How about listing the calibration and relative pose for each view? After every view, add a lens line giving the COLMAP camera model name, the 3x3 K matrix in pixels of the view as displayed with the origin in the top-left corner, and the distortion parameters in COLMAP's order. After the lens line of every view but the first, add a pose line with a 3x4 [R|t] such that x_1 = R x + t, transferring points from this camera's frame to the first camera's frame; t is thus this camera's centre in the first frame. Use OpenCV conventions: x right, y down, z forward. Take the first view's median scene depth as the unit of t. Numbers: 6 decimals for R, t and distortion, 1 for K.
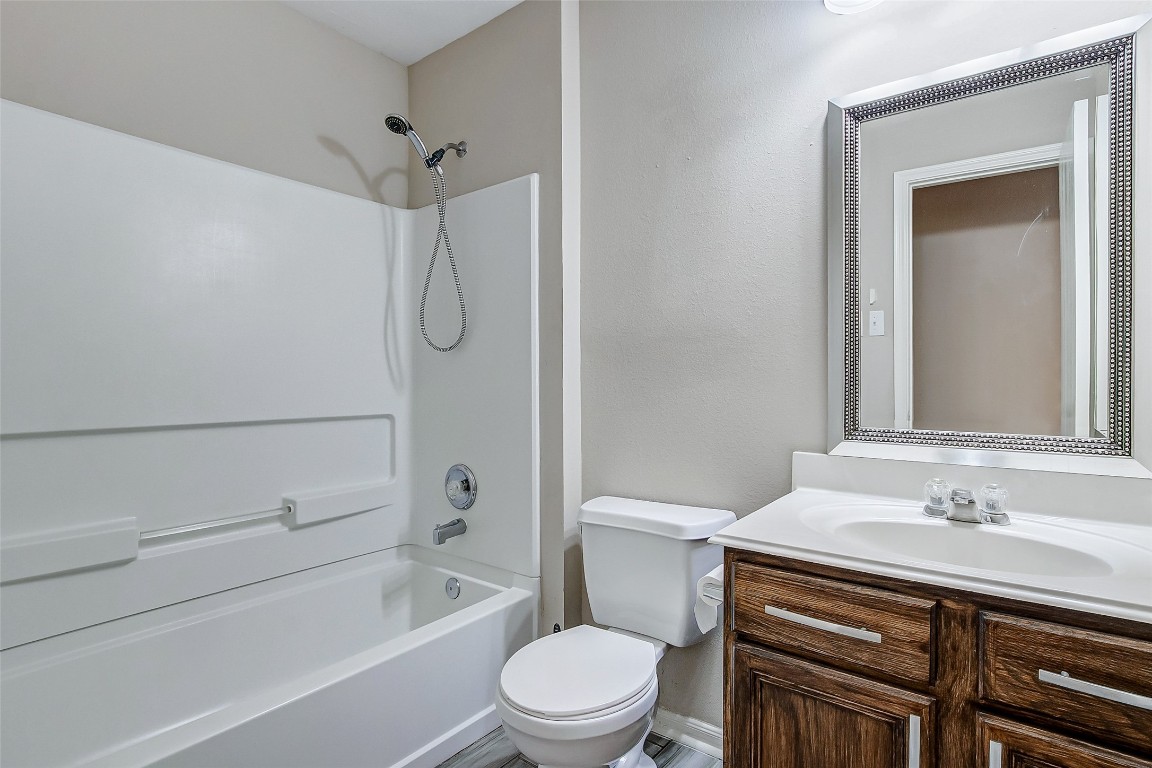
lens RADIAL K [[556.8, 0, 567.6], [0, 556.8, 384.7], [0, 0, 1]] dist [-0.012622, 0.001266]
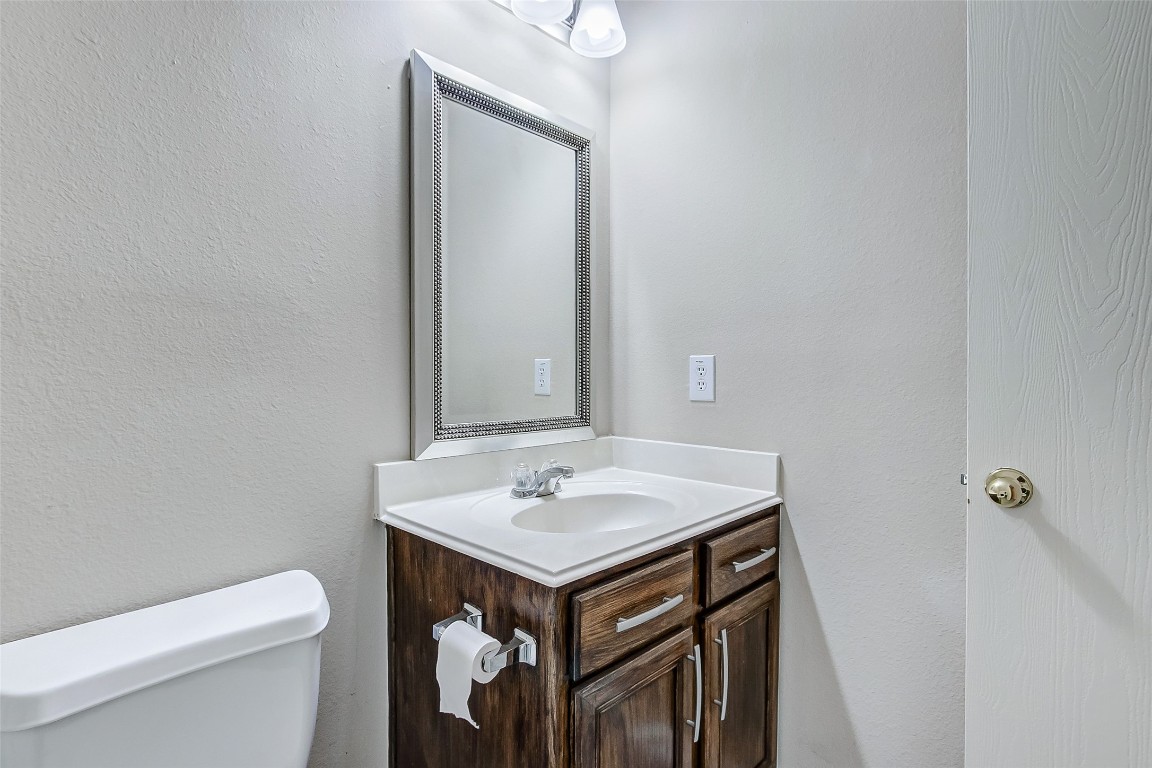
lens RADIAL K [[556.8, 0, 567.6], [0, 556.8, 384.7], [0, 0, 1]] dist [-0.012622, 0.001266]
pose [[0.104772, -0.016123, 0.994366, -0.434266], [0.001795, 0.999870, 0.016023, -0.006761], [-0.994495, 0.000106, 0.104787, 0.786714]]
